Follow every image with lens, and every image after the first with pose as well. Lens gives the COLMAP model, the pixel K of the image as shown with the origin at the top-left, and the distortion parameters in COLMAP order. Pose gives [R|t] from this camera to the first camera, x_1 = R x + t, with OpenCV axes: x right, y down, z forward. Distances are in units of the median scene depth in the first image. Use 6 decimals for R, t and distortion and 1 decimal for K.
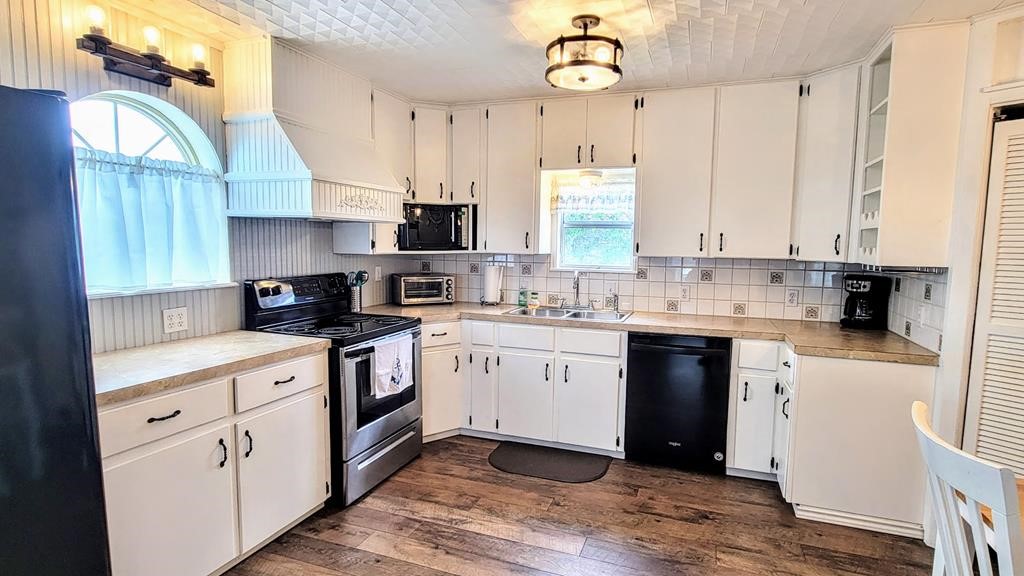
lens RADIAL K [[519.0, 0, 523.3], [0, 519.0, 290.8], [0, 0, 1]] dist [0.007675, -0.001911]
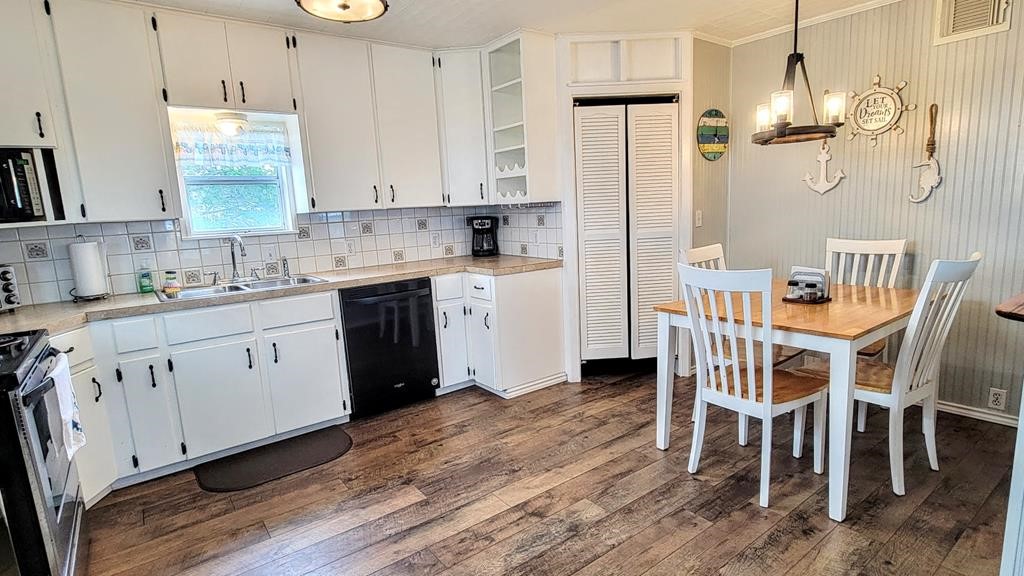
lens RADIAL K [[519.0, 0, 519.9], [0, 519.0, 289.8], [0, 0, 1]] dist [0.007675, -0.001911]
pose [[0.544322, -0.176134, 0.820177, -0.381044], [0.133570, 0.983433, 0.122548, 0.005902], [-0.828174, 0.042845, 0.558831, 0.181139]]
